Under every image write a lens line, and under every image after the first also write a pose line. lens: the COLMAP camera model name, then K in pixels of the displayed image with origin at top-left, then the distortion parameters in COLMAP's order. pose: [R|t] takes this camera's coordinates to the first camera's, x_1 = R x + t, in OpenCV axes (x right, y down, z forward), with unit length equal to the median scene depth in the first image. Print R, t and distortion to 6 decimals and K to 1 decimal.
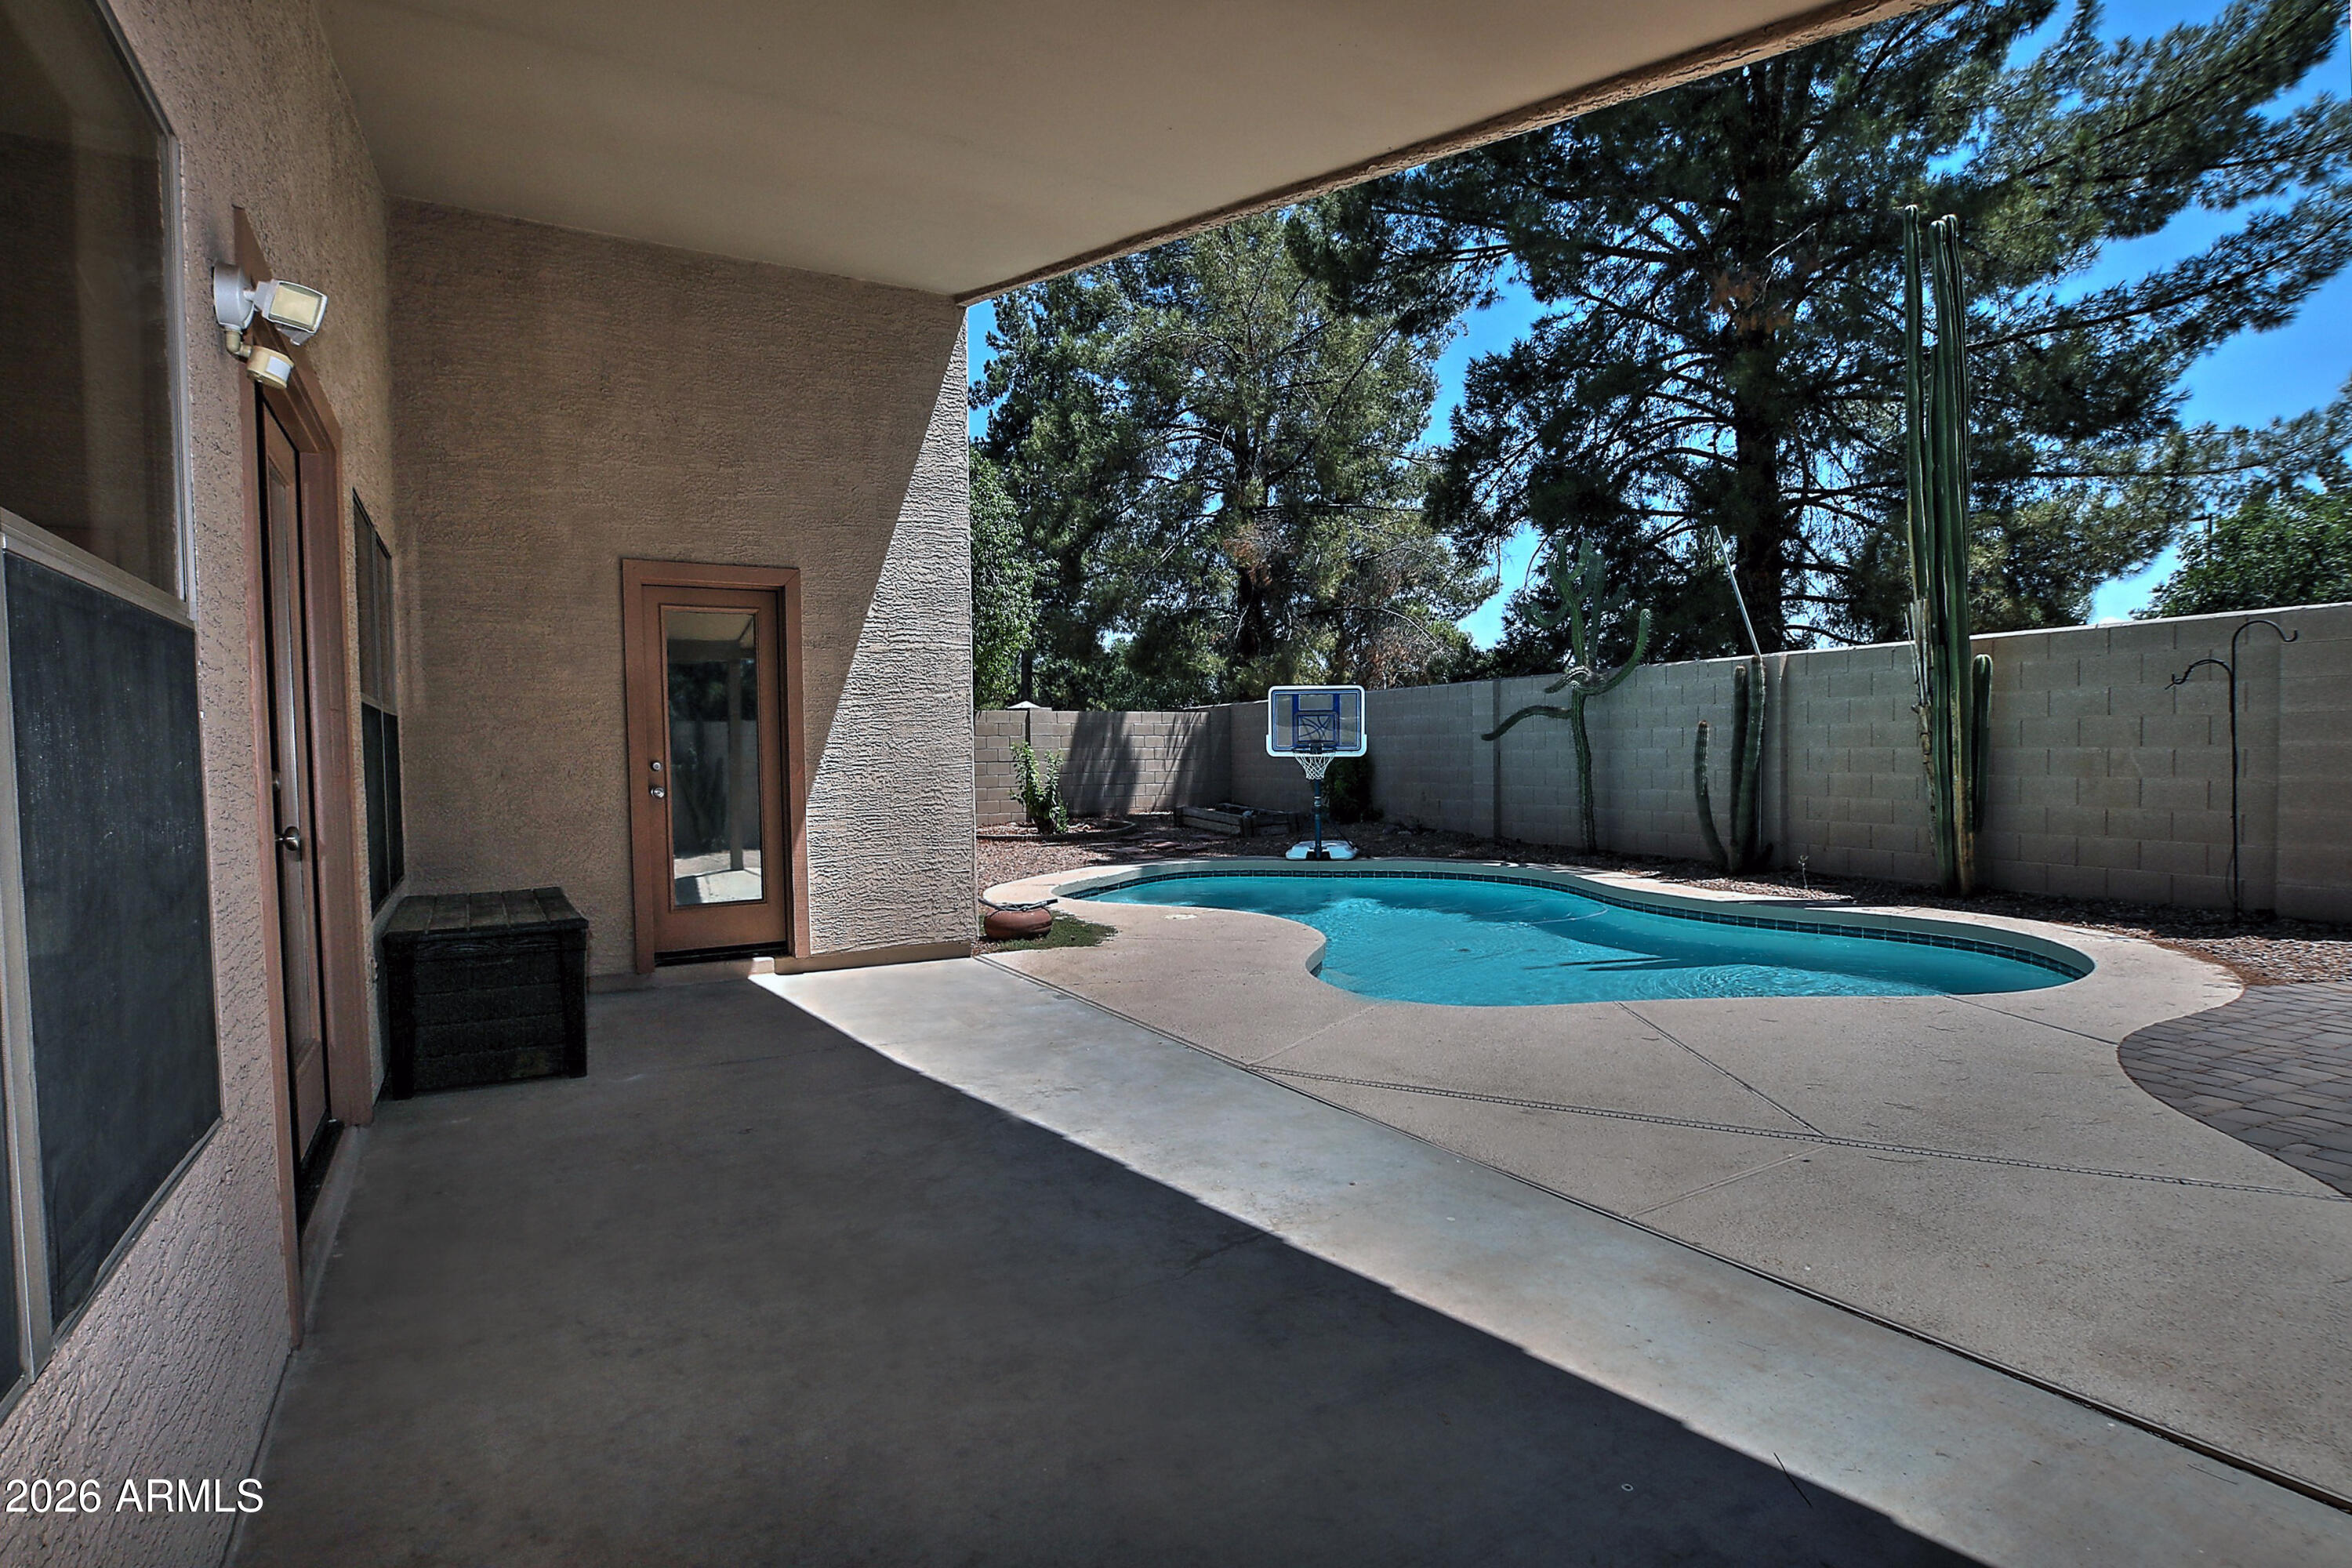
lens RADIAL K [[1216.4, 0, 1246.9], [0, 1216.4, 778.0], [0, 0, 1]] dist [-0.005852, -0.000517]
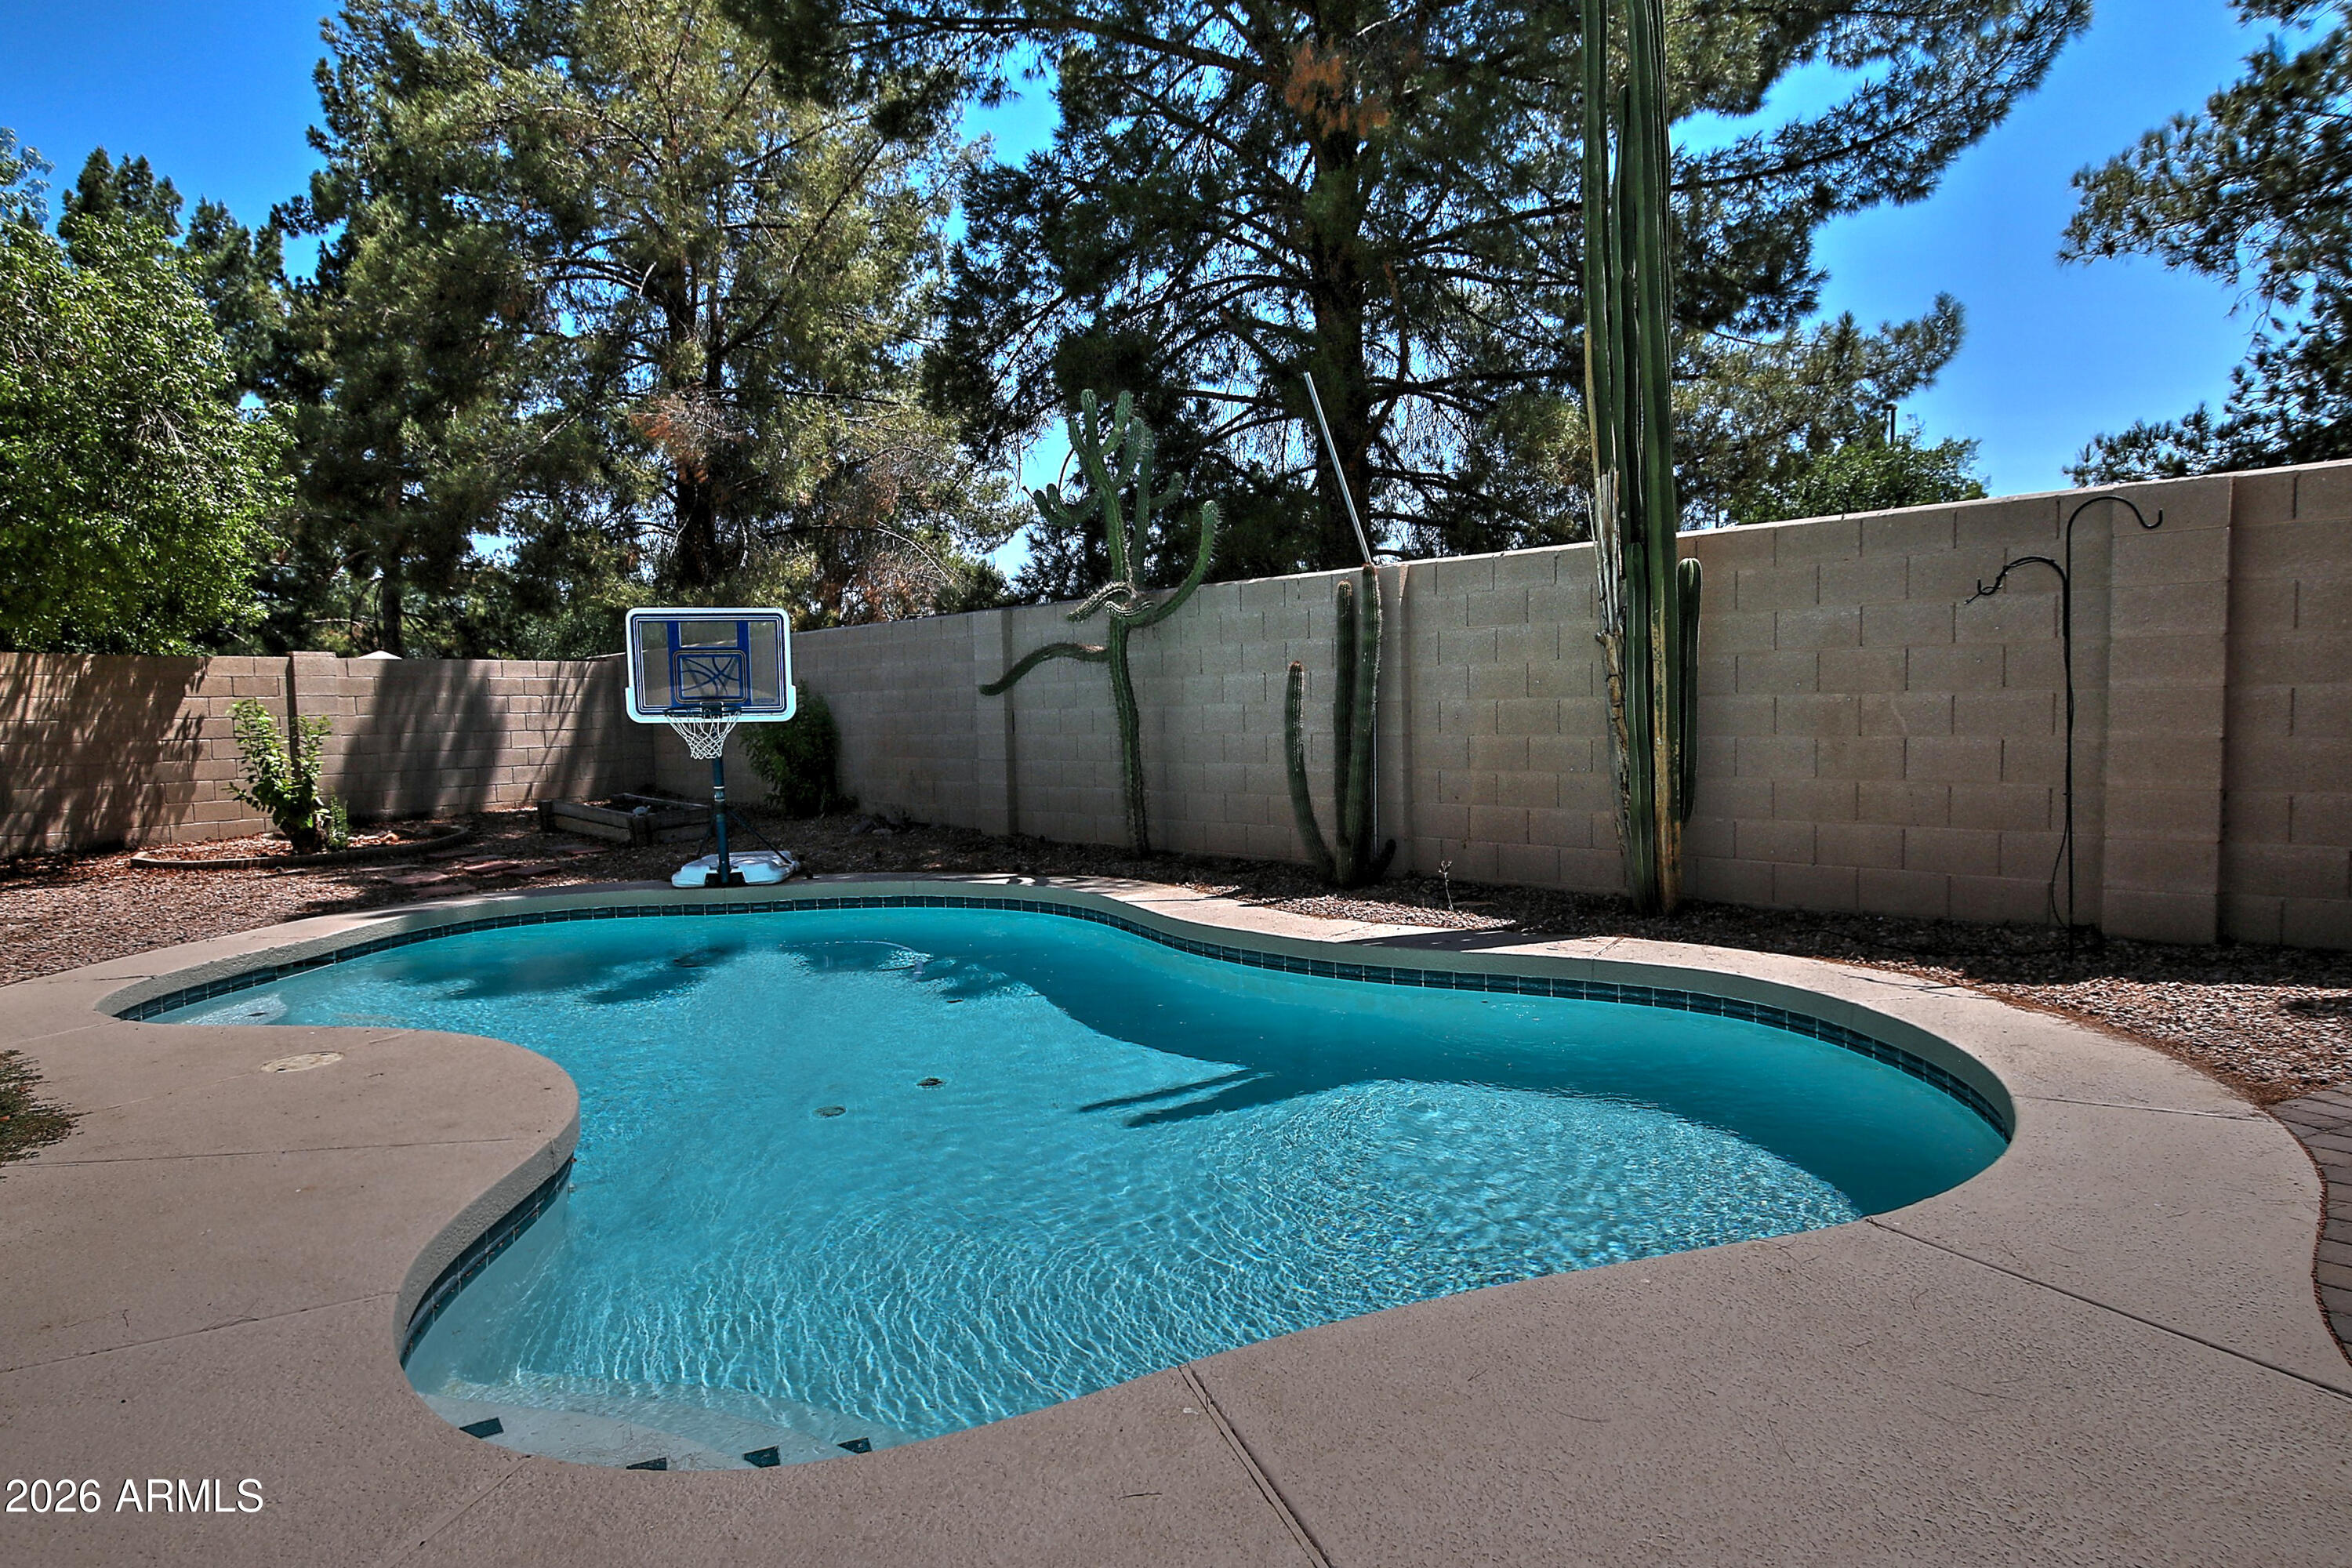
lens RADIAL K [[1368.7, 0, 1176.0], [0, 1368.7, 784.0], [0, 0, 1]] dist [-0.016585, 0.000490]
pose [[0.956281, -0.025339, 0.291350, 0.075294], [0.017450, 0.999408, 0.029645, -0.002327], [-0.291929, -0.023265, 0.956157, 0.249315]]
